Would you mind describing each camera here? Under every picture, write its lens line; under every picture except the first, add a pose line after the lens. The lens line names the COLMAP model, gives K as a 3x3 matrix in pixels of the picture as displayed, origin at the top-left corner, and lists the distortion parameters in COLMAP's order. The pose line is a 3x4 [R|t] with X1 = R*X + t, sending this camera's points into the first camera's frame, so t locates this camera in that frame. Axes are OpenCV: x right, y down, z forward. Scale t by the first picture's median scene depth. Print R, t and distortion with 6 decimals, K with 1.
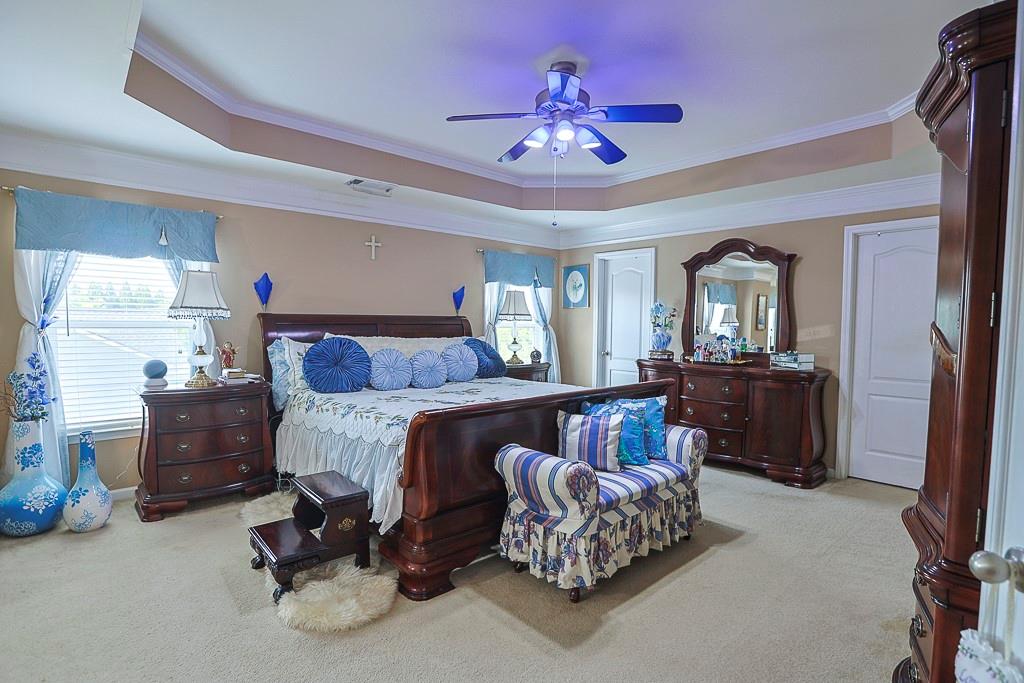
lens RADIAL K [[501.1, 0, 516.0], [0, 501.1, 345.1], [0, 0, 1]] dist [-0.046664, 0.018978]
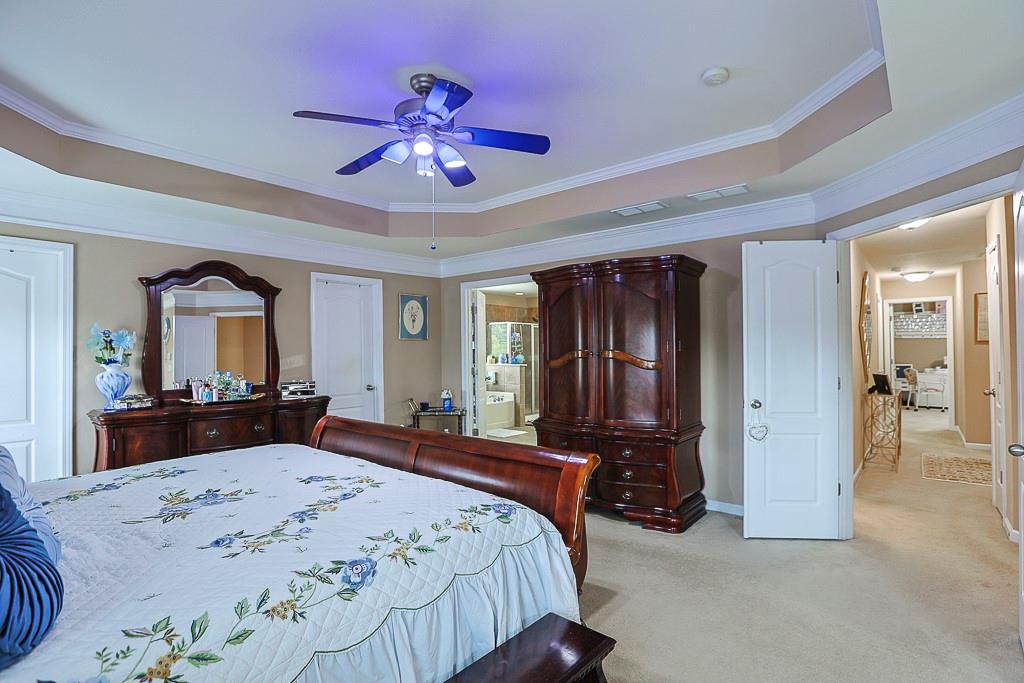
lens RADIAL K [[501.1, 0, 512.0], [0, 501.1, 342.6], [0, 0, 1]] dist [-0.046664, 0.018978]
pose [[-0.133000, 0.006282, 0.991096, -0.474971], [0.058621, 0.998279, 0.001539, -0.035444], [-0.989381, 0.058304, -0.133139, 0.557712]]
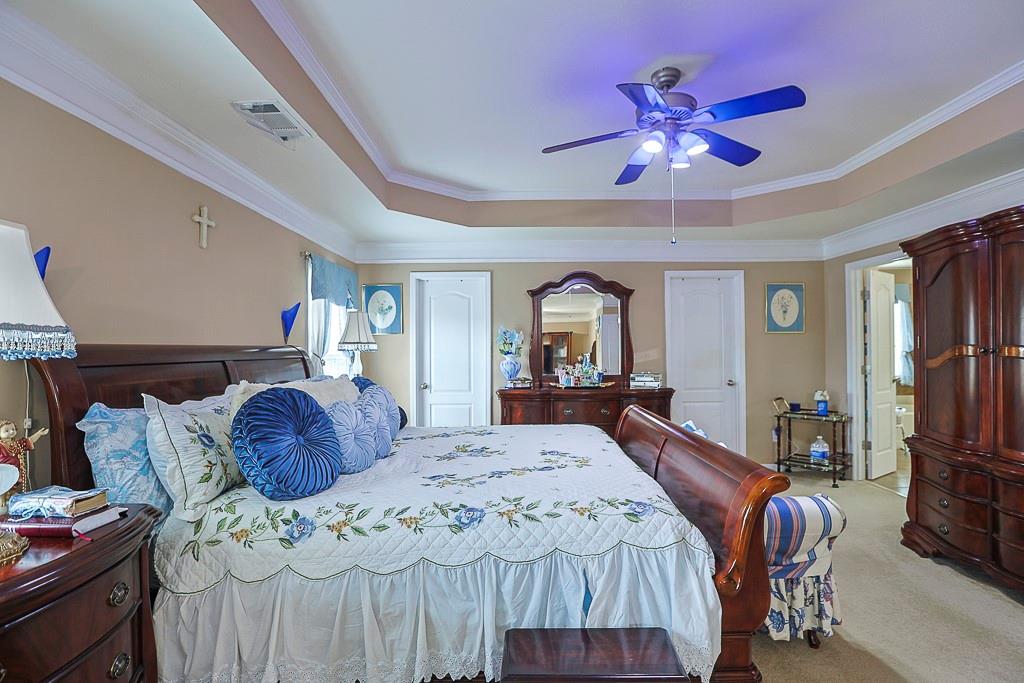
lens RADIAL K [[501.1, 0, 514.3], [0, 501.1, 341.5], [0, 0, 1]] dist [-0.046664, 0.018978]
pose [[0.671369, -0.006351, 0.741096, -0.439180], [0.051372, 0.997957, -0.037986, -0.025044], [-0.739341, 0.063574, 0.670323, 0.351908]]
